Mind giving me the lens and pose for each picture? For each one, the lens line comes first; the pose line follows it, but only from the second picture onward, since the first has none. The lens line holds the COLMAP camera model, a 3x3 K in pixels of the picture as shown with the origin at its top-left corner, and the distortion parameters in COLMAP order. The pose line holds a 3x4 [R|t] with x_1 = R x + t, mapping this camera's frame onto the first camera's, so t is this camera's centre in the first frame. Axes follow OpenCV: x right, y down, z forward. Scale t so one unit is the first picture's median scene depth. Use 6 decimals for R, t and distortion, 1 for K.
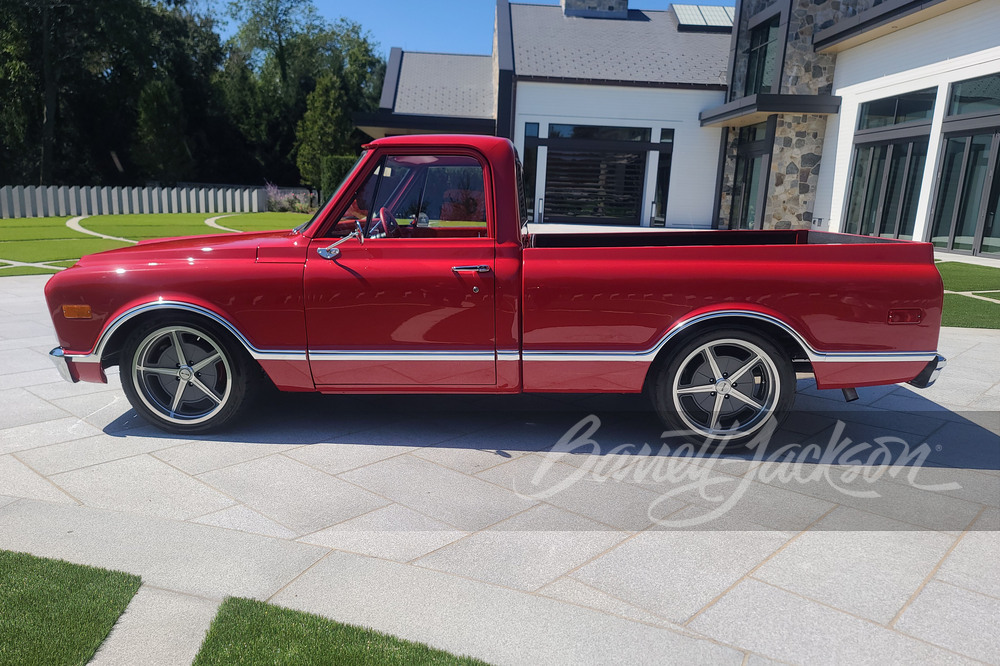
lens RADIAL K [[756.1, 0, 500.0], [0, 756.1, 333.0], [0, 0, 1]] dist [0.043777, -0.065244]
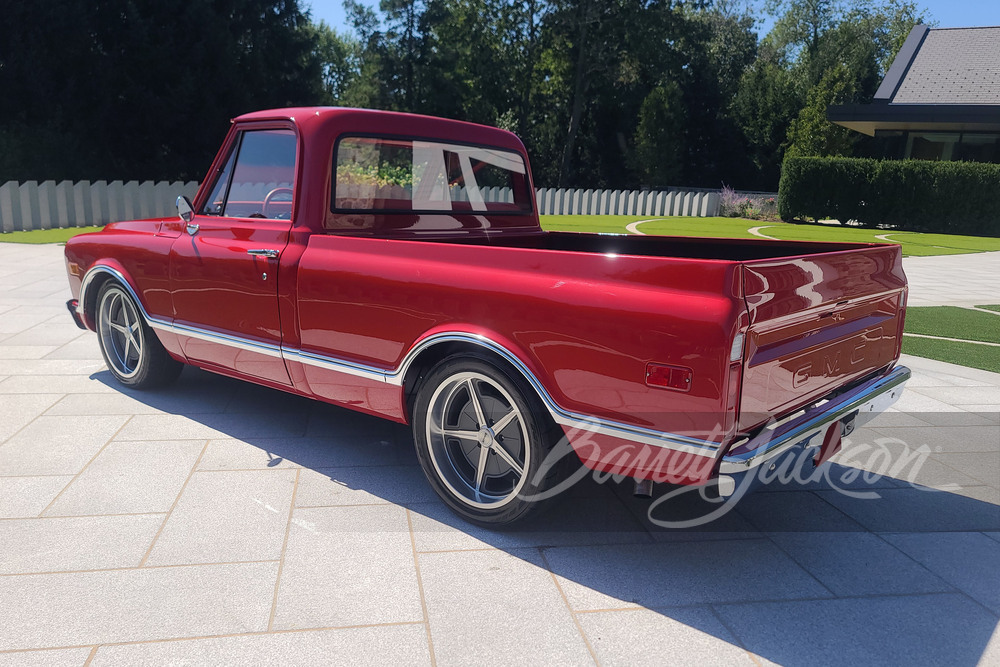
lens RADIAL K [[798.1, 0, 500.7], [0, 798.1, 365.7], [0, 0, 1]] dist [0.001490, 0.001788]
pose [[0.801158, 0.135208, -0.582979, 0.113248], [-0.122270, 0.990576, 0.061712, -0.006906], [0.585830, 0.021839, 0.810140, 0.059811]]
